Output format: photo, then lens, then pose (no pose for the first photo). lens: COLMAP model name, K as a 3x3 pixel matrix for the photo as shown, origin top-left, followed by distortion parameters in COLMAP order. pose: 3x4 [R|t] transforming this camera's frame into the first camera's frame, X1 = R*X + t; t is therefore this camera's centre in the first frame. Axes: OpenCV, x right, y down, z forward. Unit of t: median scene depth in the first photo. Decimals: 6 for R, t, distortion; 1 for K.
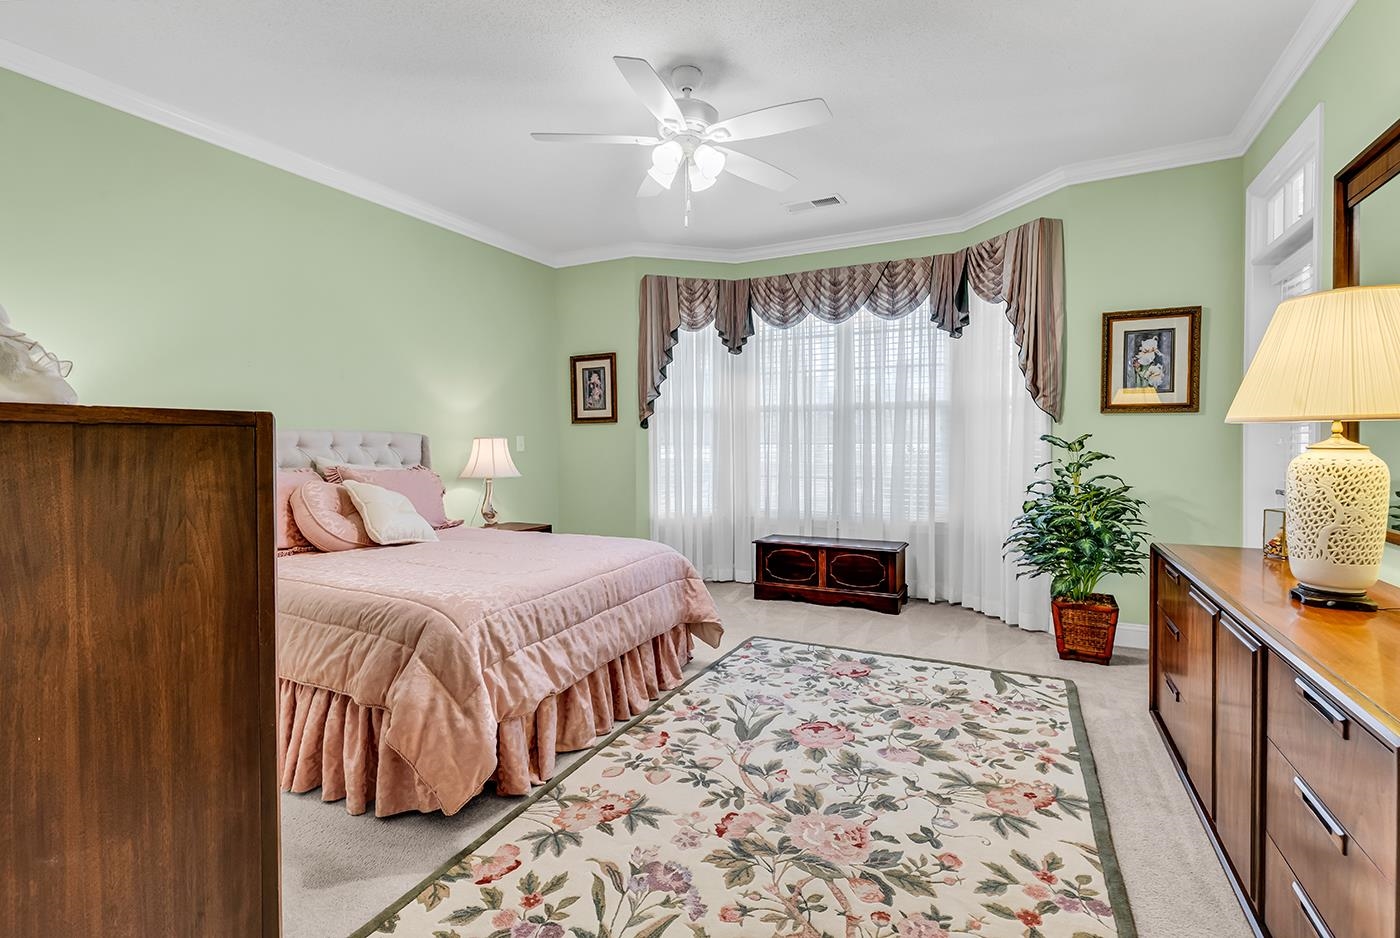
lens RADIAL K [[663.2, 0, 685.9], [0, 663.2, 458.5], [0, 0, 1]] dist [-0.003768, -0.000562]
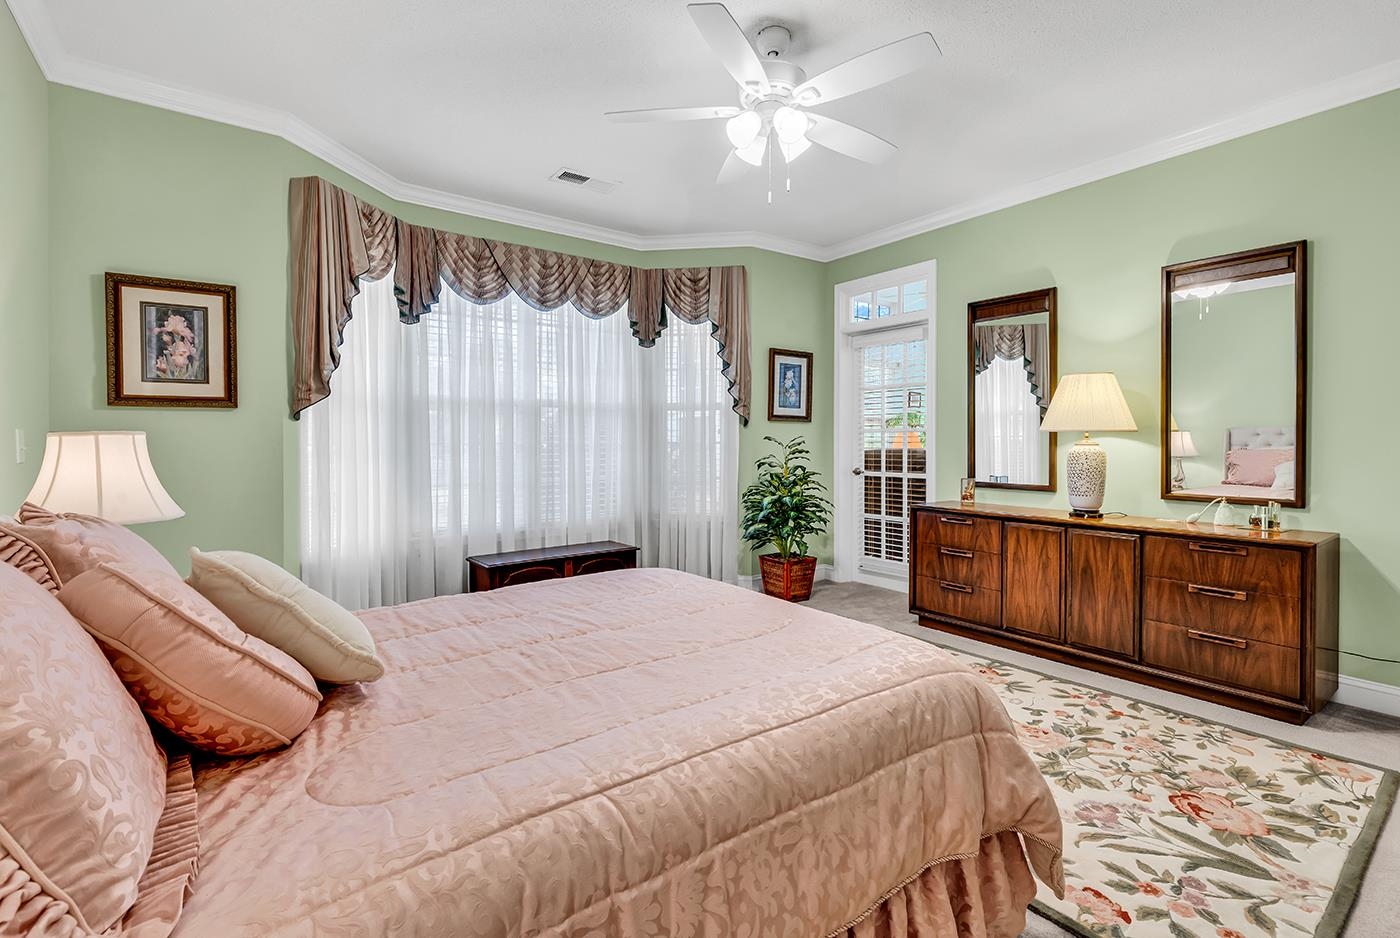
lens RADIAL K [[642.2, 0, 741.0], [0, 642.2, 460.1], [0, 0, 1]] dist [0.001557, 0.000294]
pose [[0.408061, -0.029304, 0.912484, -0.515664], [0.017003, 0.999555, 0.024496, -0.017407], [-0.912796, 0.005519, 0.408378, 0.428806]]
